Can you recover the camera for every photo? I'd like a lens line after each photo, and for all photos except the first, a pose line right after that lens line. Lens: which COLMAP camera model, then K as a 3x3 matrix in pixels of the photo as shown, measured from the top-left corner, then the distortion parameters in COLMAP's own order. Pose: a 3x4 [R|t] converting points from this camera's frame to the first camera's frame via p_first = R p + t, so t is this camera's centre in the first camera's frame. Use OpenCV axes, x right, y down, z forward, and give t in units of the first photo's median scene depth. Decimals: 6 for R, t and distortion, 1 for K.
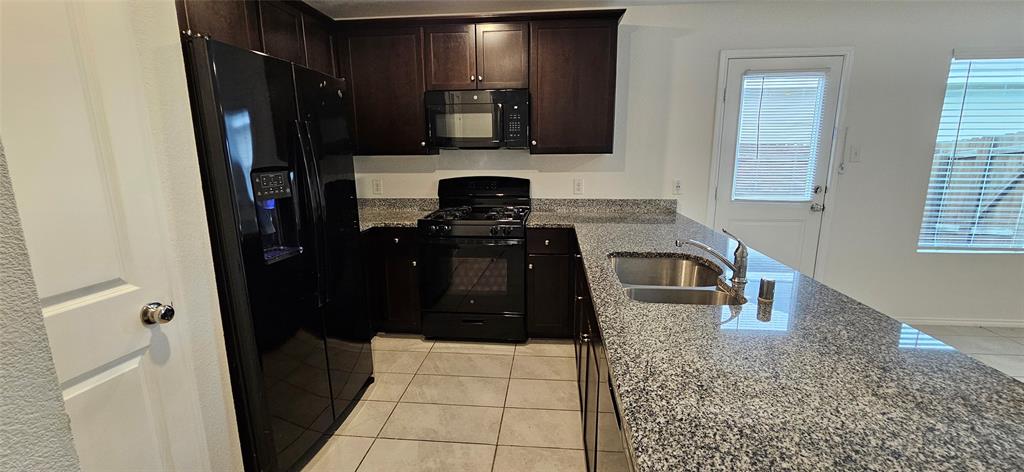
lens RADIAL K [[421.3, 0, 512.0], [0, 421.3, 236.0], [0, 0, 1]] dist [-0.007796, 0.000096]
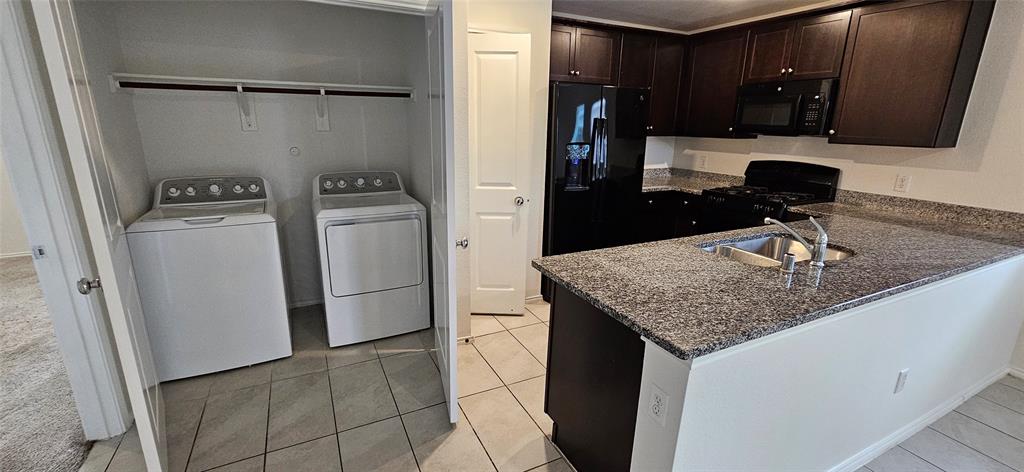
lens RADIAL K [[421.3, 0, 512.0], [0, 421.3, 236.0], [0, 0, 1]] dist [-0.007796, 0.000096]
pose [[0.538332, 0.236147, -0.808971, 0.480111], [-0.183747, 0.969732, 0.160800, -0.000685], [0.822457, 0.062082, 0.565429, -0.170892]]
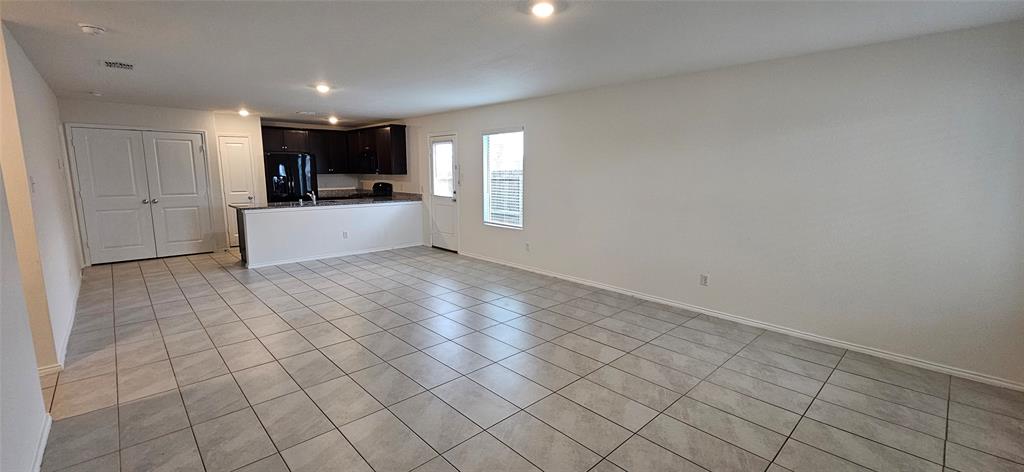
lens RADIAL K [[421.3, 0, 512.0], [0, 421.3, 236.0], [0, 0, 1]] dist [-0.007796, 0.000096]
pose [[0.759254, 0.113759, -0.640775, 2.422751], [-0.132071, 0.991049, 0.019454, 0.037005], [0.637253, 0.069857, 0.767482, -0.519310]]
